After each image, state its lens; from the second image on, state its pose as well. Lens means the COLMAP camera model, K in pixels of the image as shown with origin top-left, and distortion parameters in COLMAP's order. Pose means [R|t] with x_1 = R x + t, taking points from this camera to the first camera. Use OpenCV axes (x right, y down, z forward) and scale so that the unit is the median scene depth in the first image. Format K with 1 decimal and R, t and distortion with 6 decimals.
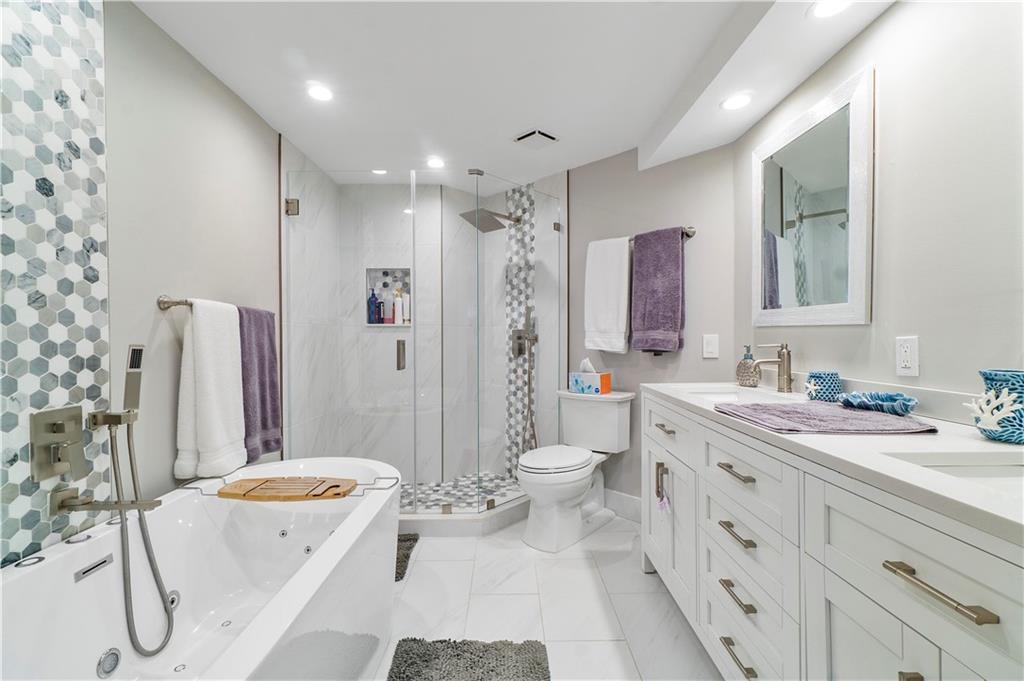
lens RADIAL K [[443.8, 0, 505.3], [0, 443.8, 340.7], [0, 0, 1]] dist [-0.004452, 0.000791]
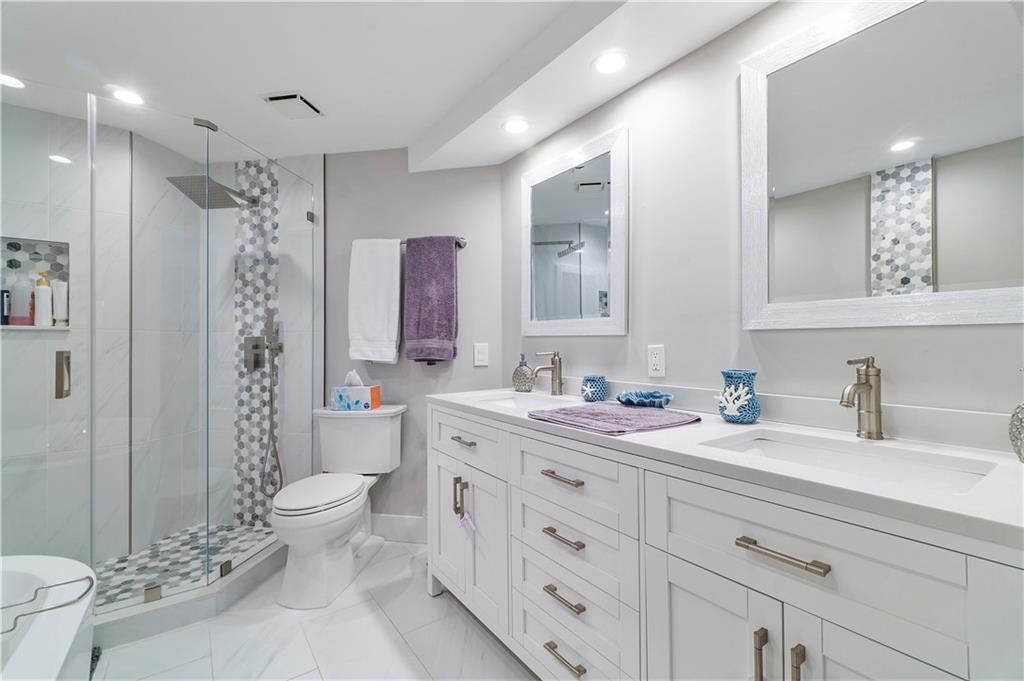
lens RADIAL K [[443.8, 0, 504.8], [0, 443.8, 341.5], [0, 0, 1]] dist [-0.004452, 0.000791]
pose [[0.814222, 0.004829, 0.580534, -0.075510], [0.005553, 0.999855, -0.016105, -0.000956], [-0.580528, 0.016336, 0.814077, 0.096015]]
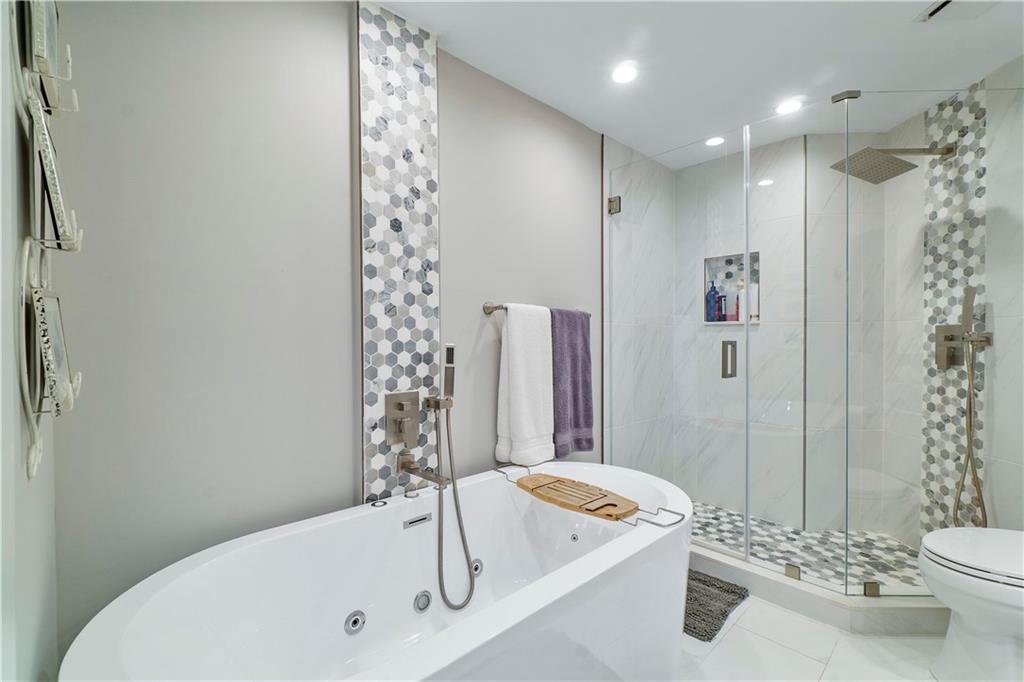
lens RADIAL K [[443.8, 0, 504.4], [0, 443.8, 341.4], [0, 0, 1]] dist [-0.004452, 0.000791]
pose [[0.682694, 0.006298, -0.730677, 0.065259], [-0.004713, 0.999980, 0.004216, -0.001814], [0.730689, 0.000565, 0.682710, 0.131306]]
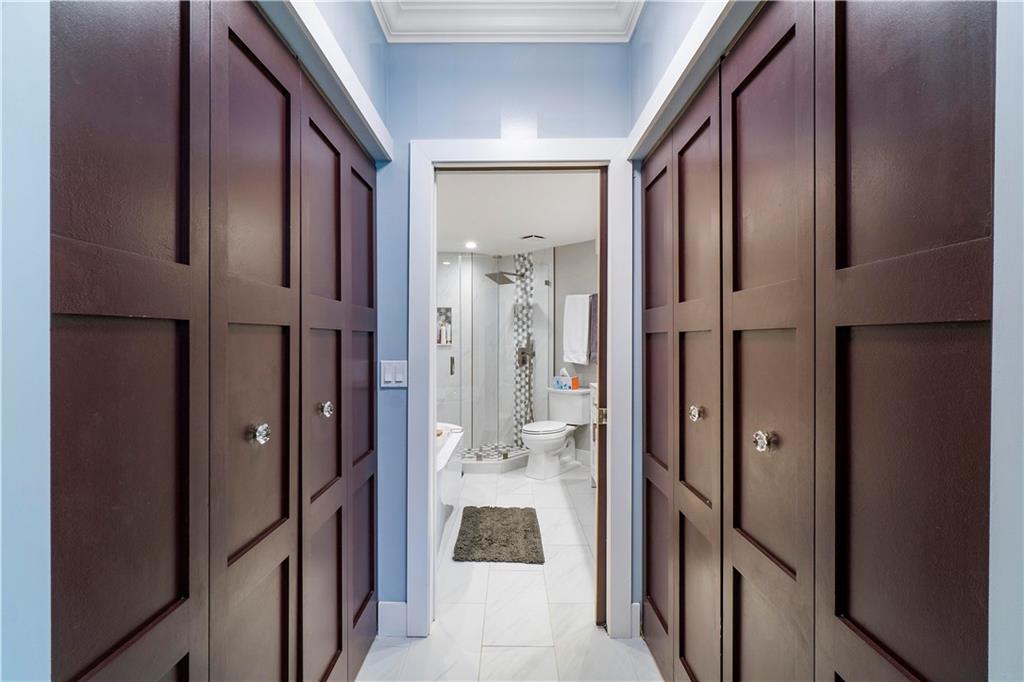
lens RADIAL K [[443.8, 0, 496.9], [0, 443.8, 335.9], [0, 0, 1]] dist [-0.004452, 0.000791]
pose [[0.999603, 0.001891, -0.028105, -0.016568], [-0.002252, 0.999915, -0.012816, -0.051901], [0.028078, 0.012875, 0.999523, -0.587560]]
